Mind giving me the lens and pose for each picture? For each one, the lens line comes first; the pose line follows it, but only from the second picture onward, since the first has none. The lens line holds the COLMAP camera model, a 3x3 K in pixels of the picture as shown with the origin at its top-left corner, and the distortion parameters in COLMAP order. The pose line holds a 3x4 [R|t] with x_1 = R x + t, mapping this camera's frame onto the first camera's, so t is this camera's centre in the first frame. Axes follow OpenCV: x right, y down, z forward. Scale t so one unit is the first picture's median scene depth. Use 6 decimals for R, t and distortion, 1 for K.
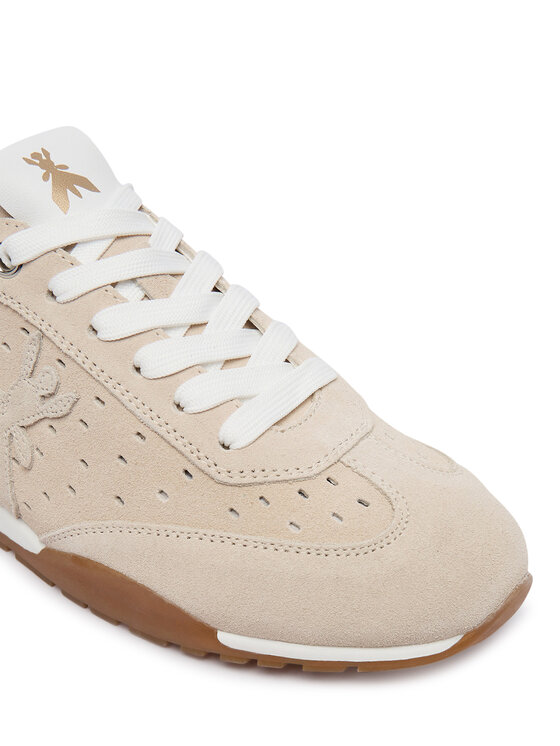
lens RADIAL K [[908.9, 0, 281.1], [0, 908.9, 372.4], [0, 0, 1]] dist [-0.040282, 0.000000]
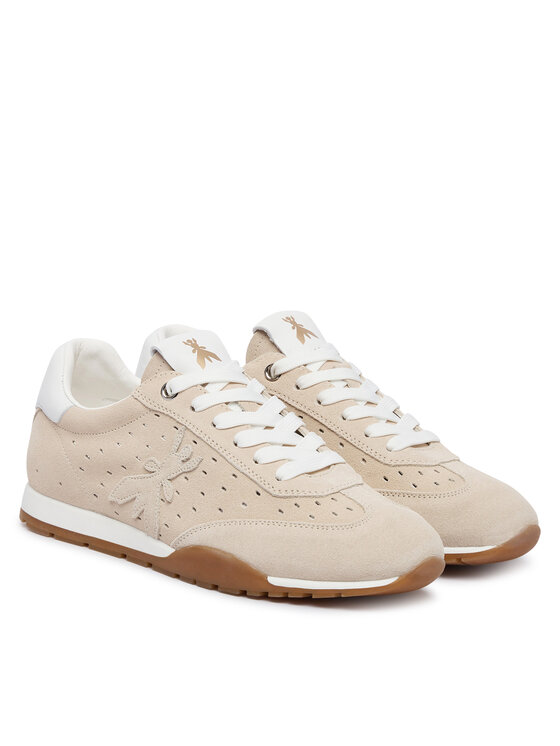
lens RADIAL K [[1845.5, 0, 279.9], [0, 1845.5, 373.1], [0, 0, 1]] dist [-0.002358, 0.000000]
pose [[0.992674, 0.024913, -0.118230, 0.381684], [-0.067351, 0.926480, -0.370269, 1.270999], [0.100314, 0.375519, 0.921370, -2.569929]]
